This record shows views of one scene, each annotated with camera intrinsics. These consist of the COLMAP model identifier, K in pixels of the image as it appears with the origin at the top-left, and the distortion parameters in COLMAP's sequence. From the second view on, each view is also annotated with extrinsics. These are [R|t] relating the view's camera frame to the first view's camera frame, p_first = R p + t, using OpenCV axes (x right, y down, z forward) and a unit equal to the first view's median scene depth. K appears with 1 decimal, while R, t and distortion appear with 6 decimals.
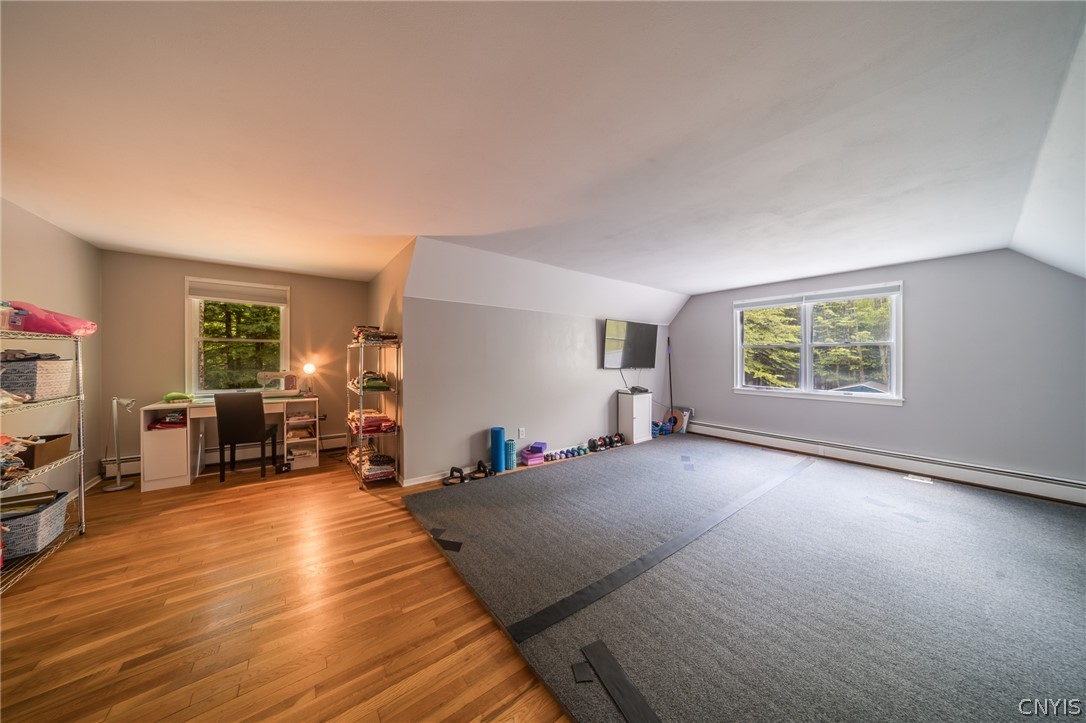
lens RADIAL K [[349.3, 0, 510.3], [0, 349.3, 359.1], [0, 0, 1]] dist [-0.022173, 0.000043]
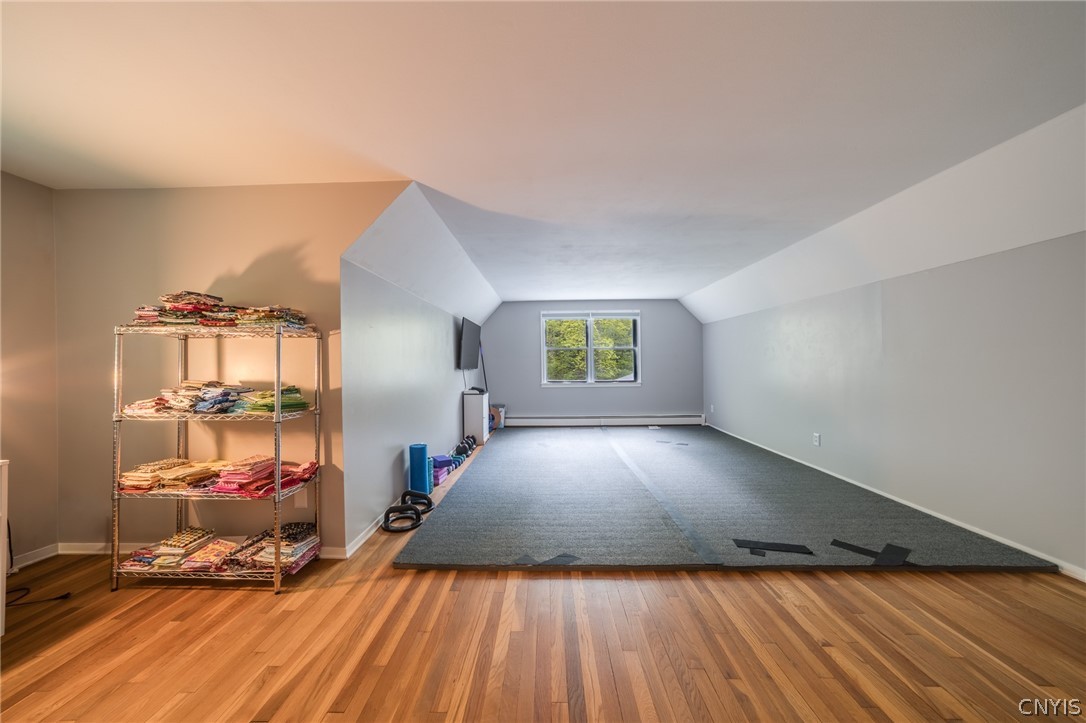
lens RADIAL K [[399.0, 0, 541.6], [0, 399.0, 357.4], [0, 0, 1]] dist [-0.009033, 0.000057]
pose [[0.566077, 0.003877, 0.824343, -0.617624], [0.011584, 0.999853, -0.012658, 0.014710], [-0.824271, 0.016715, 0.565949, 0.262937]]
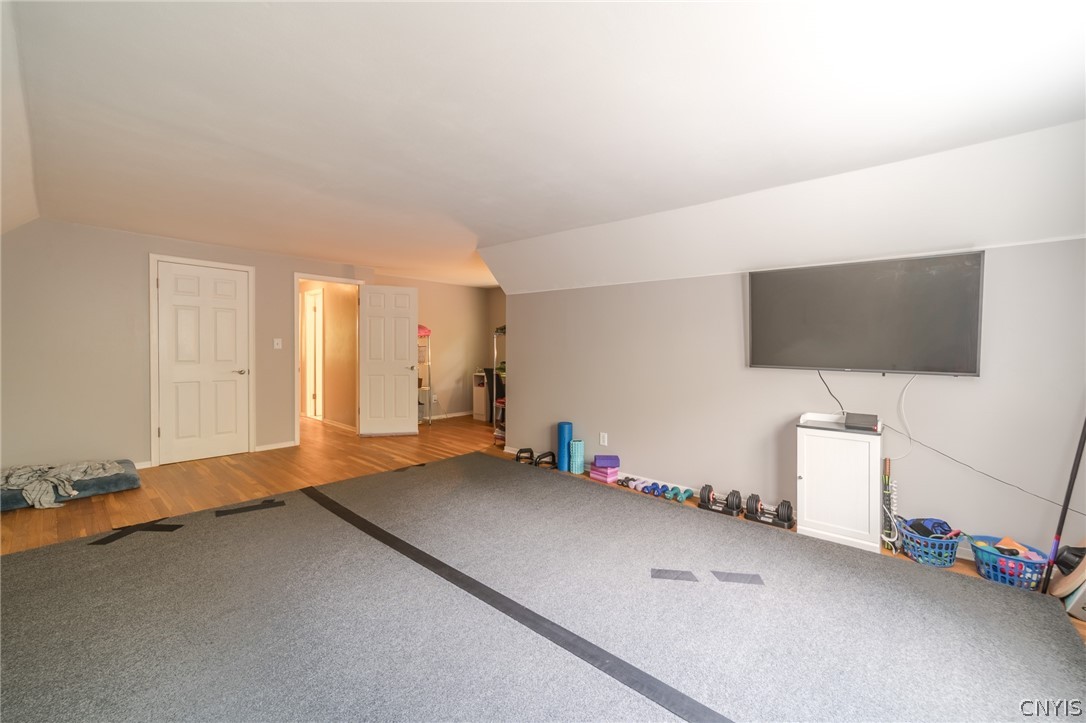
lens RADIAL K [[399.0, 0, 541.6], [0, 399.0, 357.4], [0, 0, 1]] dist [-0.009033, 0.000057]
pose [[0.253231, 0.017724, -0.967244, 0.966557], [-0.009150, 0.999831, 0.015926, 0.005246], [0.967363, 0.004817, 0.253350, 0.664360]]
